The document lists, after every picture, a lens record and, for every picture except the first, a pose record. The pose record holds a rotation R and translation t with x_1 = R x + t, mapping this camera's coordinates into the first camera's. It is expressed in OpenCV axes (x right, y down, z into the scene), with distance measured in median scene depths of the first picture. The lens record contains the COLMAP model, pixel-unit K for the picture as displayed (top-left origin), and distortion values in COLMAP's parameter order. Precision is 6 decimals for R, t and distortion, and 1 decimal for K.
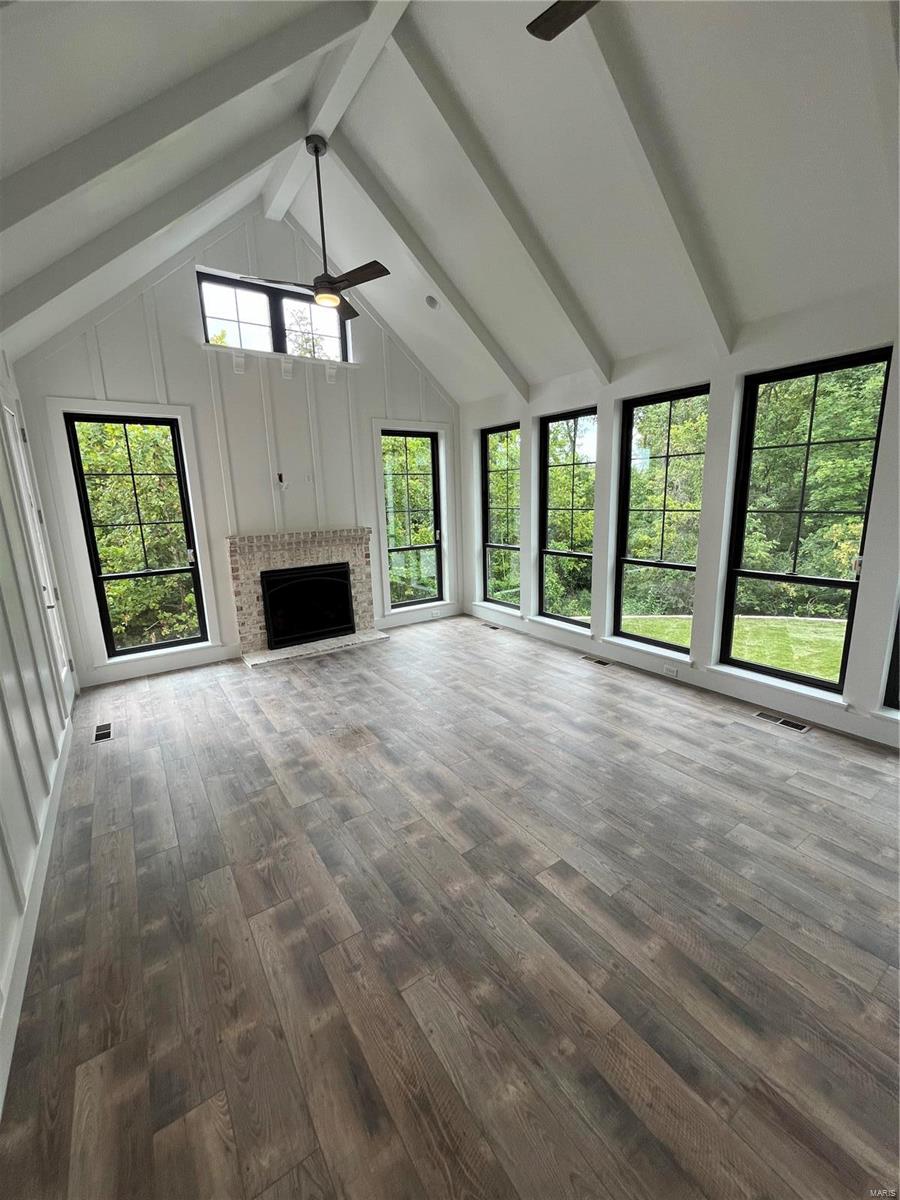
lens RADIAL K [[486.6, 0, 473.8], [0, 486.6, 601.6], [0, 0, 1]] dist [-0.004282, 0.000203]
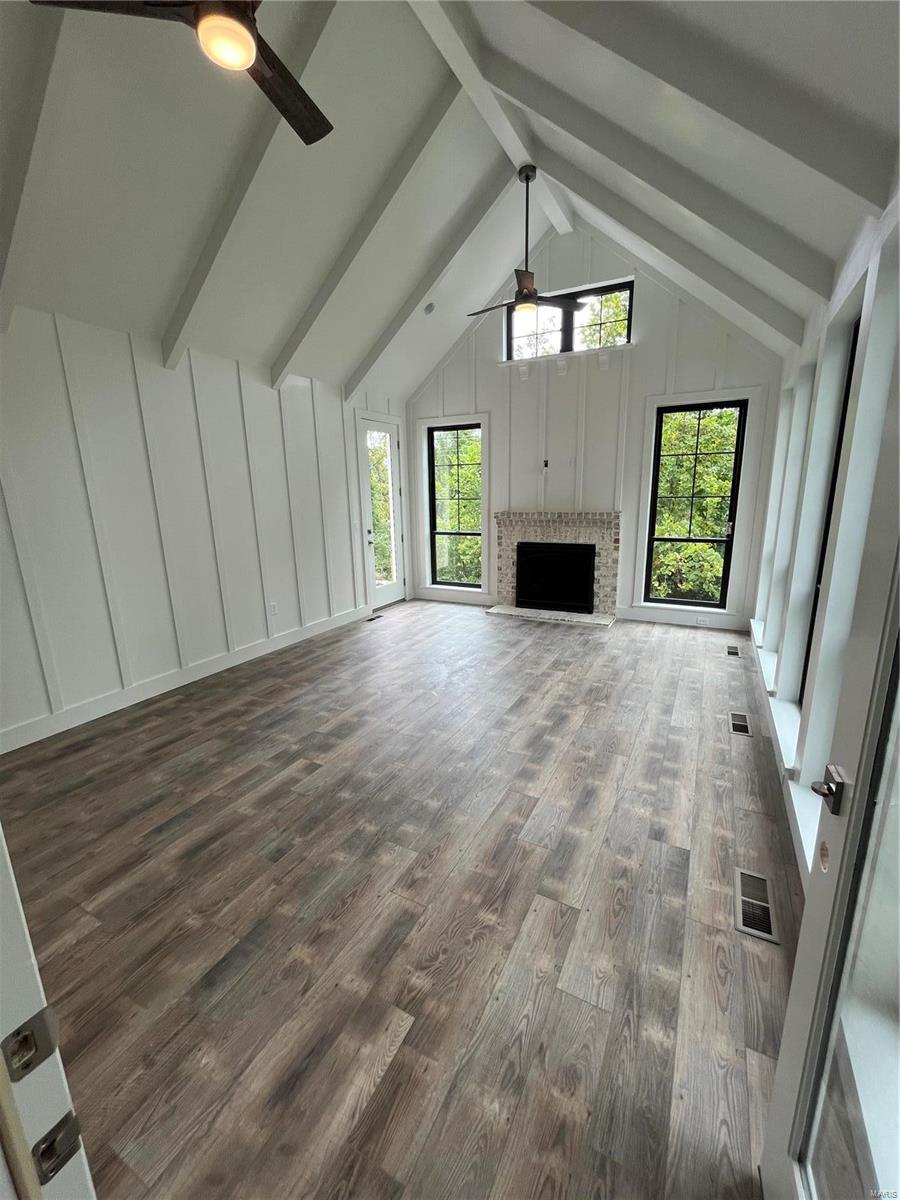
lens RADIAL K [[486.6, 0, 436.8], [0, 486.6, 603.8], [0, 0, 1]] dist [-0.004282, 0.000203]
pose [[0.440072, 0.225623, -0.869155, 0.679607], [-0.184937, 0.969942, 0.158149, -0.079101], [0.878712, 0.091142, 0.468571, 0.306381]]
